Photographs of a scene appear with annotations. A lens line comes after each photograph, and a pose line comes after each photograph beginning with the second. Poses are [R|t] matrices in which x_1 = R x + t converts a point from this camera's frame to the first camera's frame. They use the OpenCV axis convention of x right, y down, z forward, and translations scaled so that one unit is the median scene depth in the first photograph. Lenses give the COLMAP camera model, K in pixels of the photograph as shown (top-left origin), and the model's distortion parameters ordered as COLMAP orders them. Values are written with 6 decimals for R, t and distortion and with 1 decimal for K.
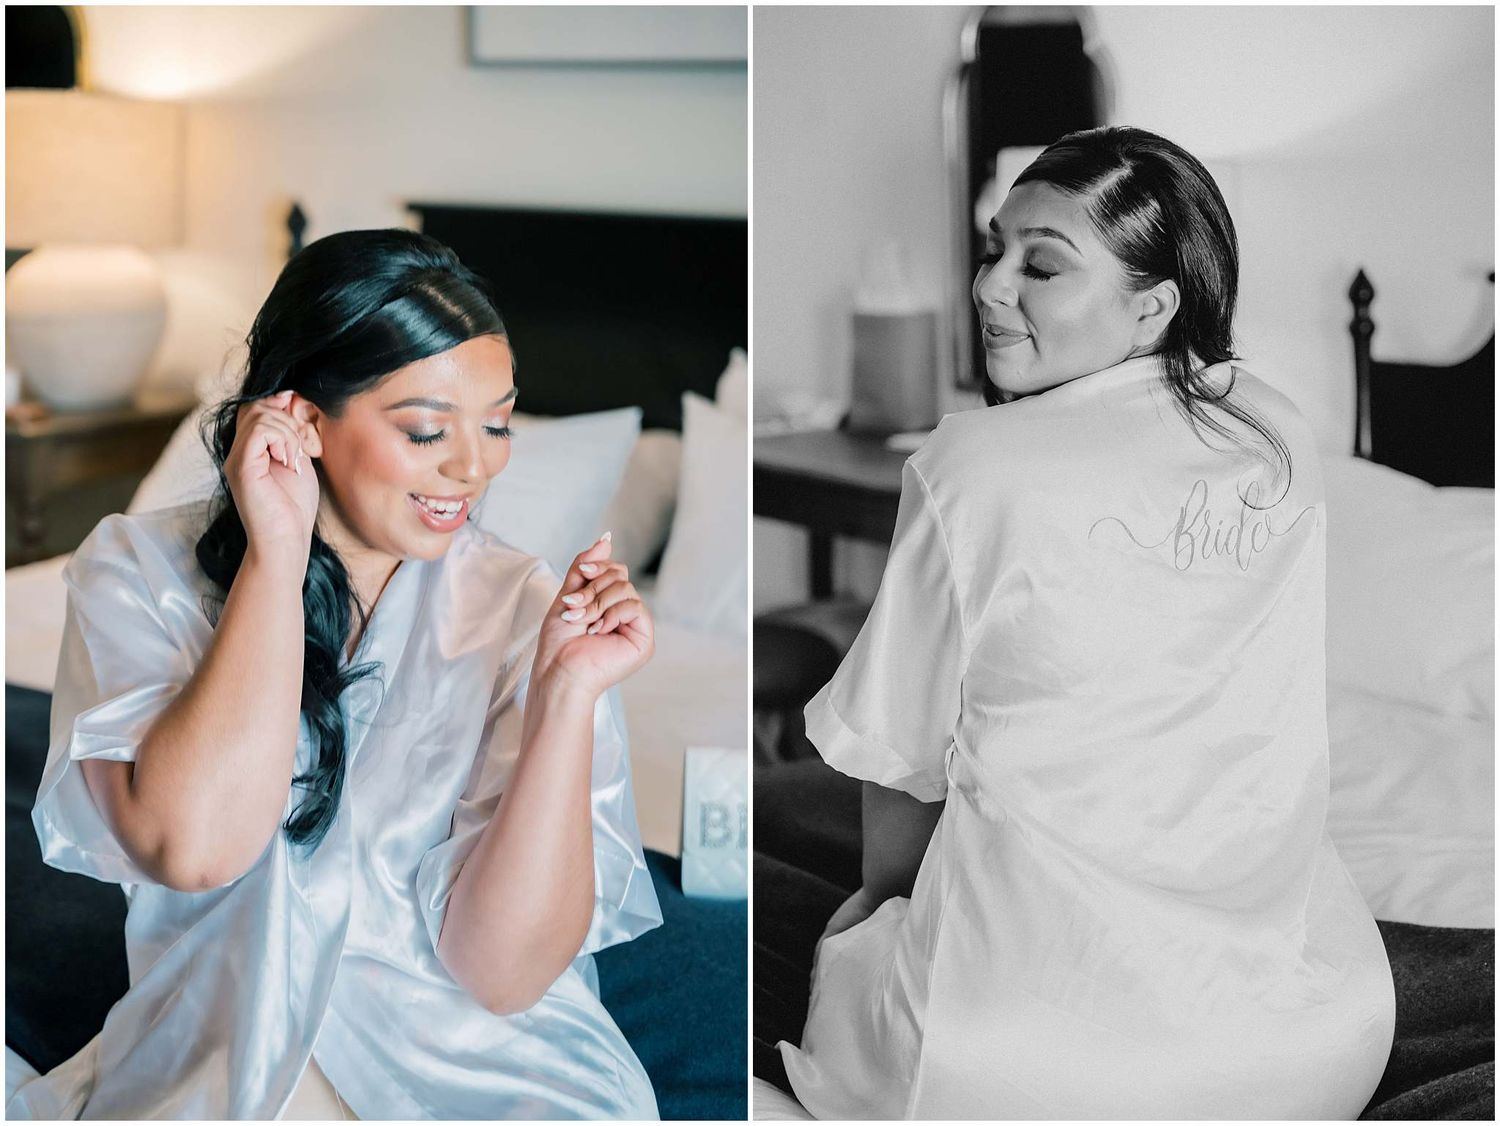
lens RADIAL K [[3286.9, 0, 750.0], [0, 3286.9, 563.0], [0, 0, 1]] dist [0.370114, 0.077166]
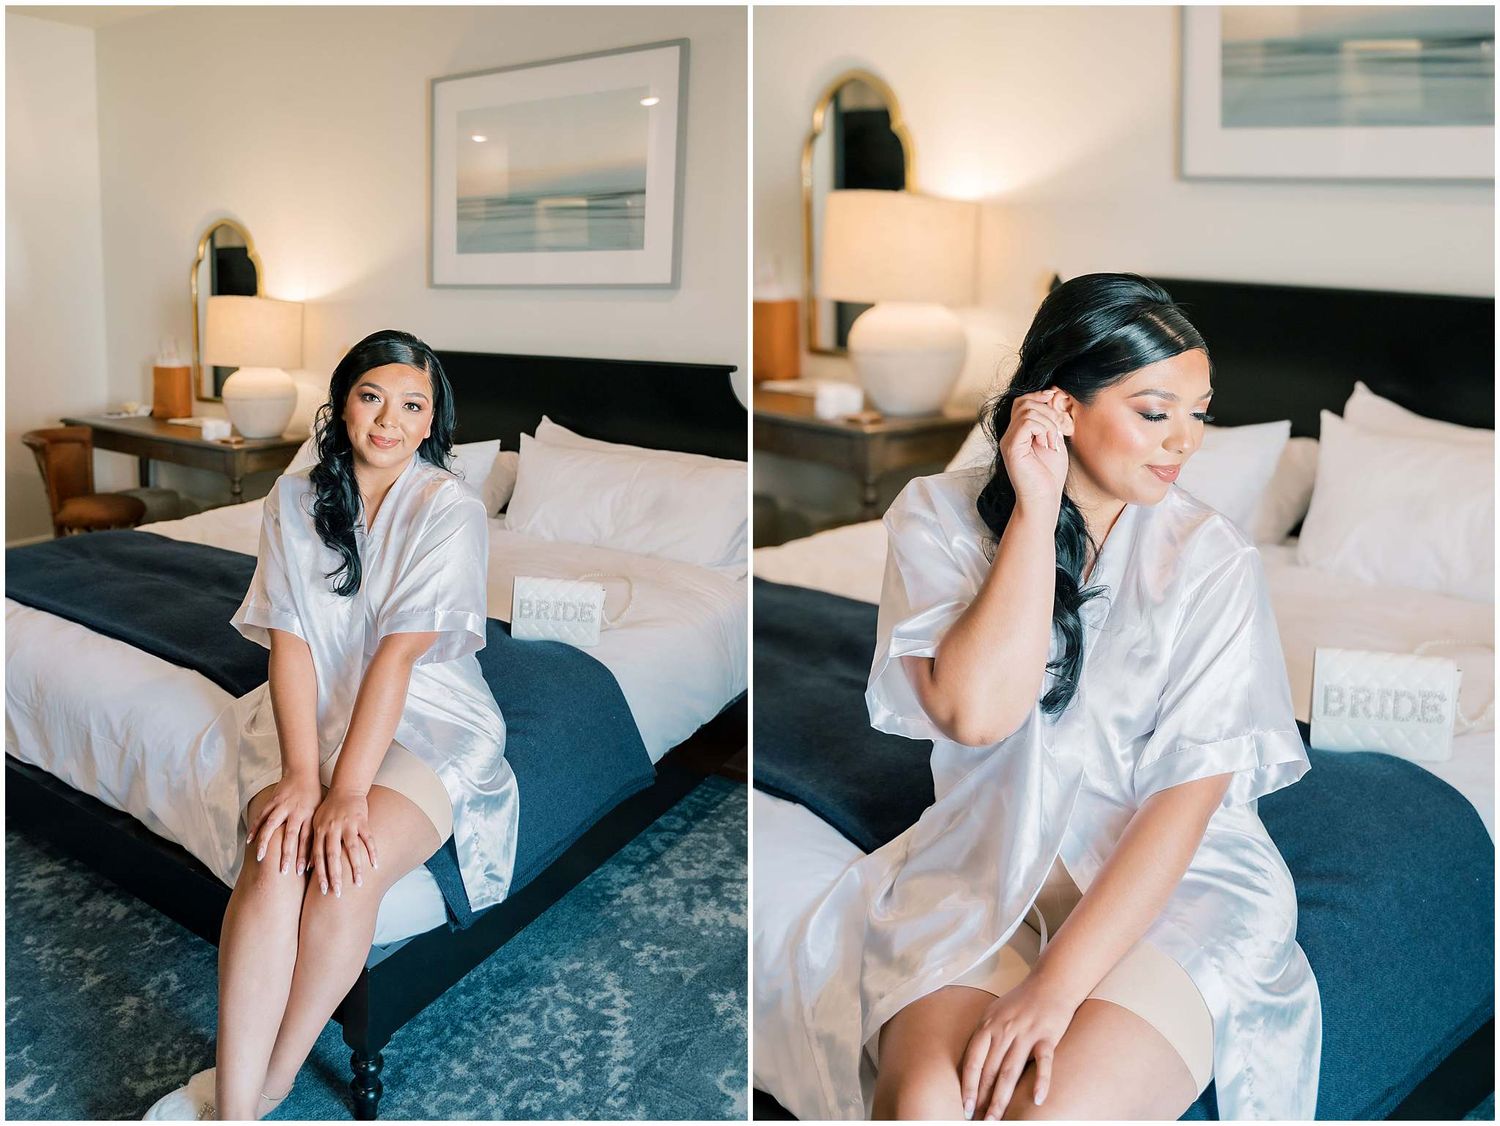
lens RADIAL K [[1439.1, 0, 750.0], [0, 1439.1, 563.0], [0, 0, 1]] dist [0.005476, -0.001758]
pose [[0.946079, 0.015173, -0.323580, -0.060453], [-0.007116, 0.999635, 0.026068, 0.005145], [0.323858, -0.022360, 0.945842, 0.386149]]
